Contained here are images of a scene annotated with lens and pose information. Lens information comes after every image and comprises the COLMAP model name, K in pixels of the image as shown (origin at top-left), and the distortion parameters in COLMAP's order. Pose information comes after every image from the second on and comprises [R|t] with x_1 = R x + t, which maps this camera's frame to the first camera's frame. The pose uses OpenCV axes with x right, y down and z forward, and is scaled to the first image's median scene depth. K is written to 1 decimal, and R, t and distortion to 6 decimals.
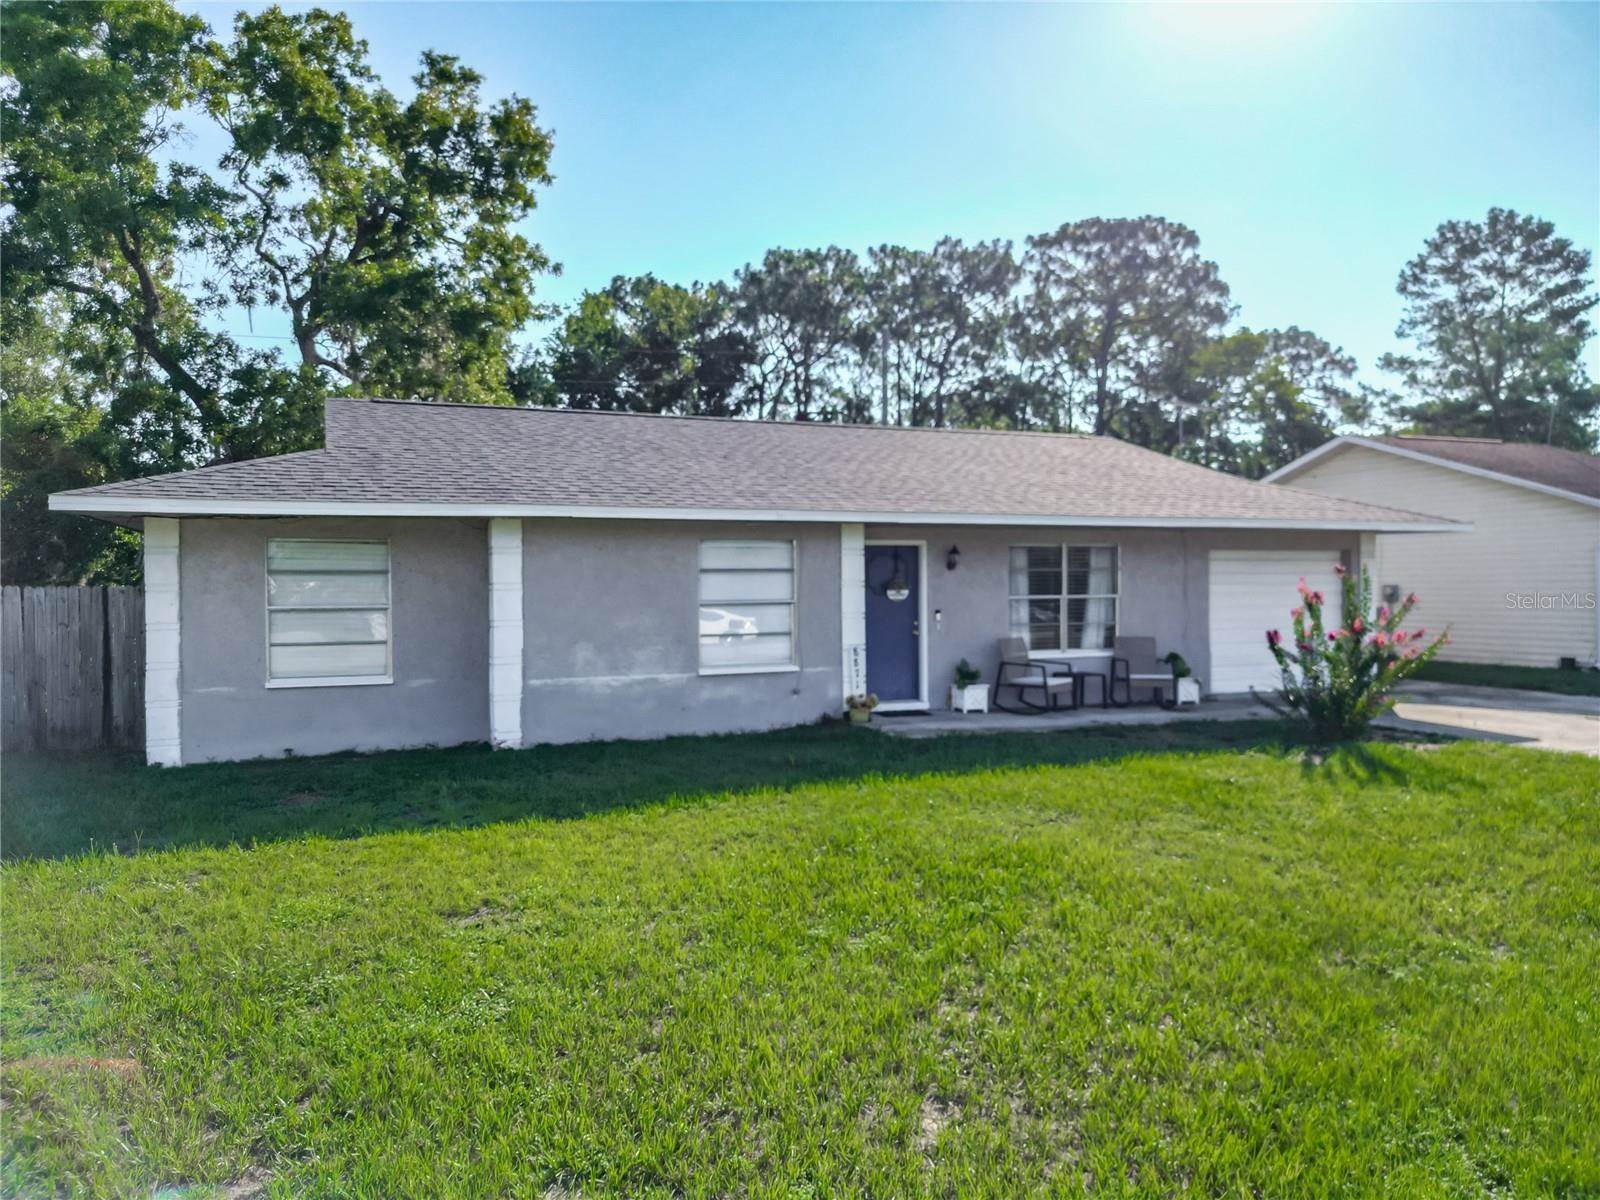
lens RADIAL K [[1154.1, 0, 806.5], [0, 1154.1, 613.8], [0, 0, 1]] dist [0.072094, -0.071914]
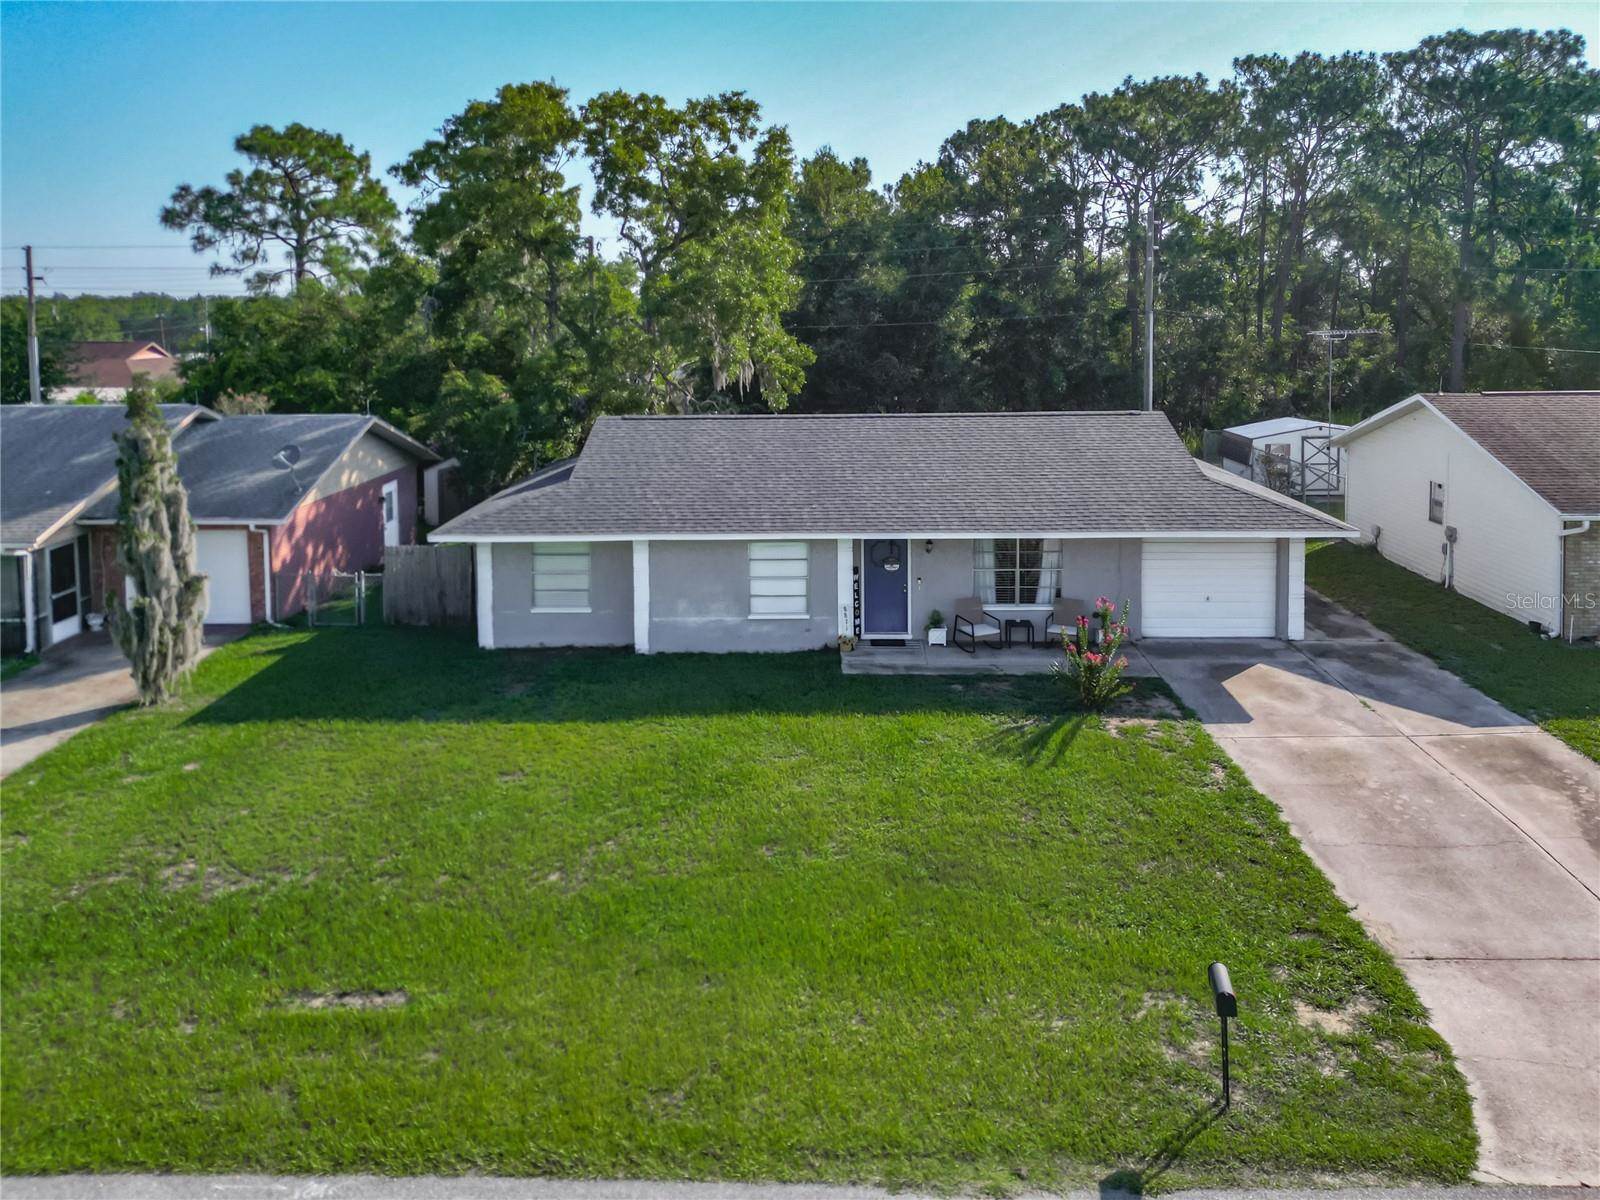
lens RADIAL K [[1343.1, 0, 783.2], [0, 1343.1, 408.3], [0, 0, 1]] dist [0.036455, -0.008232]
pose [[0.913498, 0.046095, -0.404225, 0.721051], [-0.005951, 0.994969, 0.100011, -0.441762], [0.406801, -0.088954, 0.909176, -0.752992]]
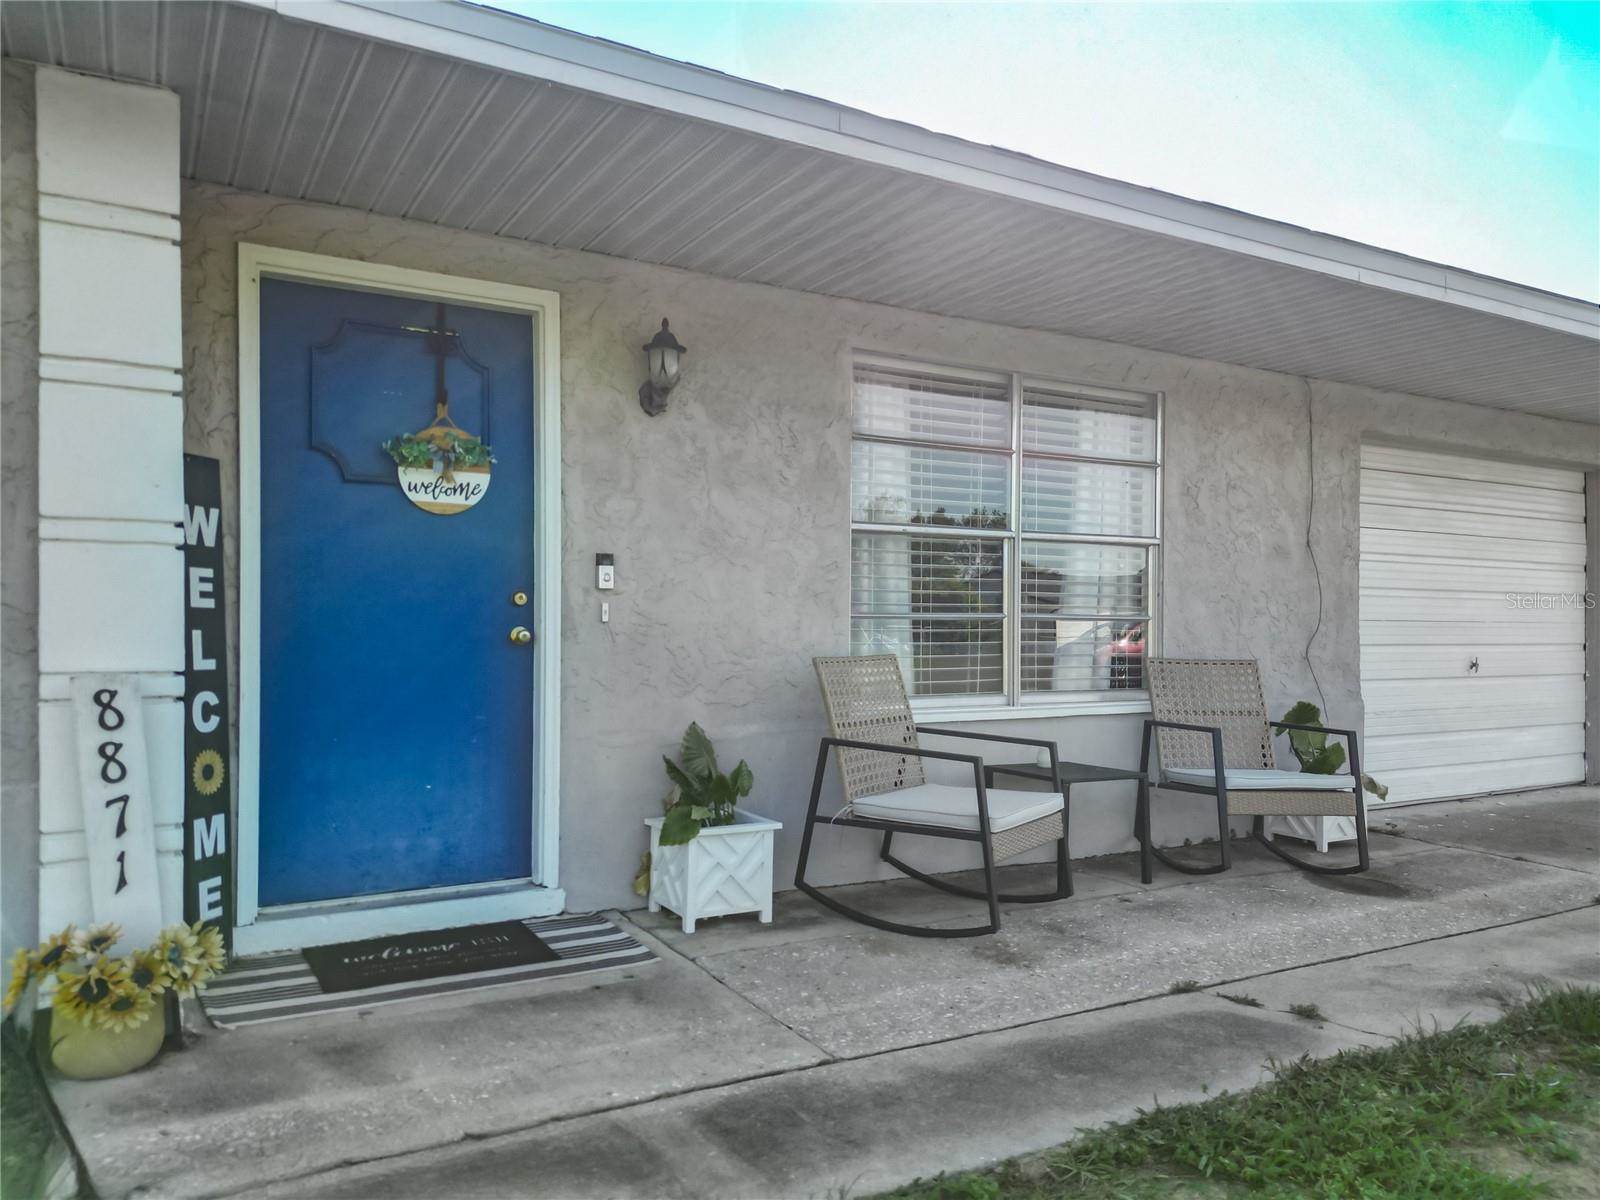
lens RADIAL K [[1154.1, 0, 806.5], [0, 1154.1, 613.8], [0, 0, 1]] dist [0.072094, -0.071914]
pose [[0.989798, 0.009954, 0.142127, 0.132528], [-0.004583, 0.999265, -0.038070, 0.023649], [-0.142401, 0.037030, 0.989116, 0.777107]]
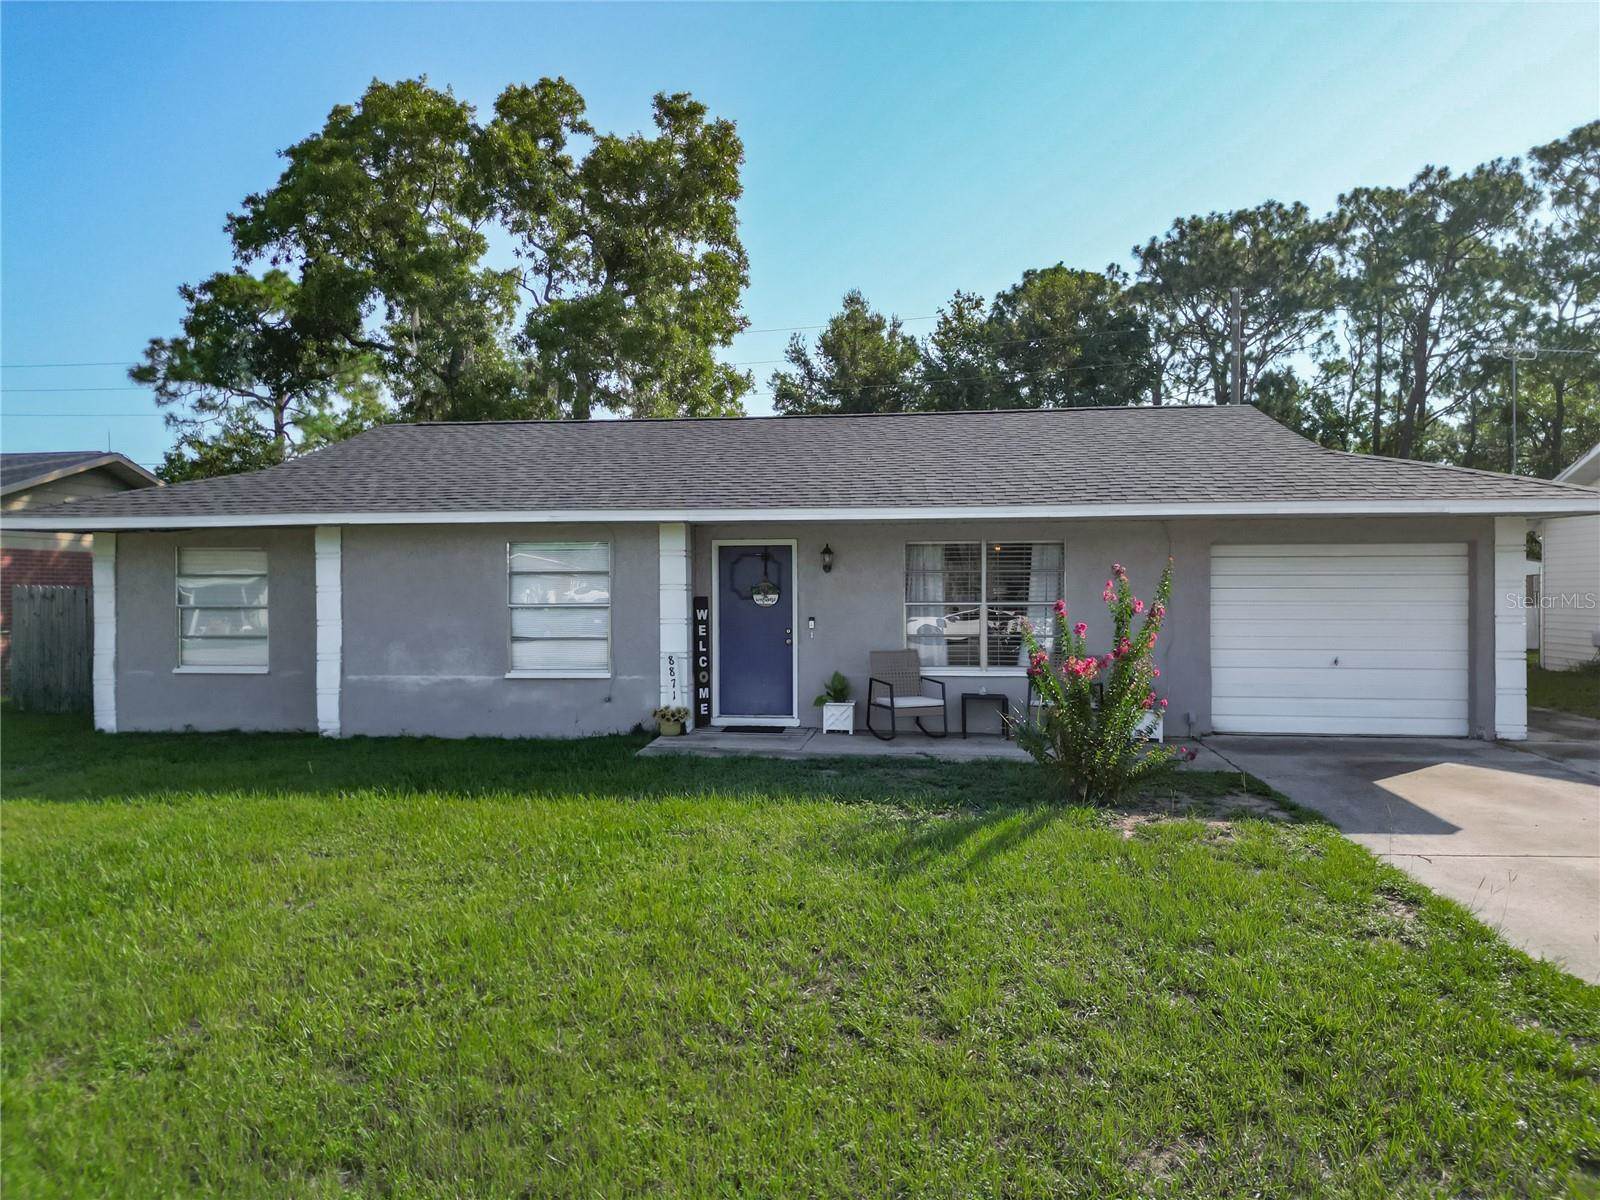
lens RADIAL K [[1154.1, 0, 806.5], [0, 1154.1, 613.8], [0, 0, 1]] dist [0.072094, -0.071914]
pose [[0.867921, 0.014173, -0.496500, 0.600034], [-0.015683, 0.999876, 0.001126, -0.007280], [0.496455, 0.006809, 0.868036, 0.240448]]
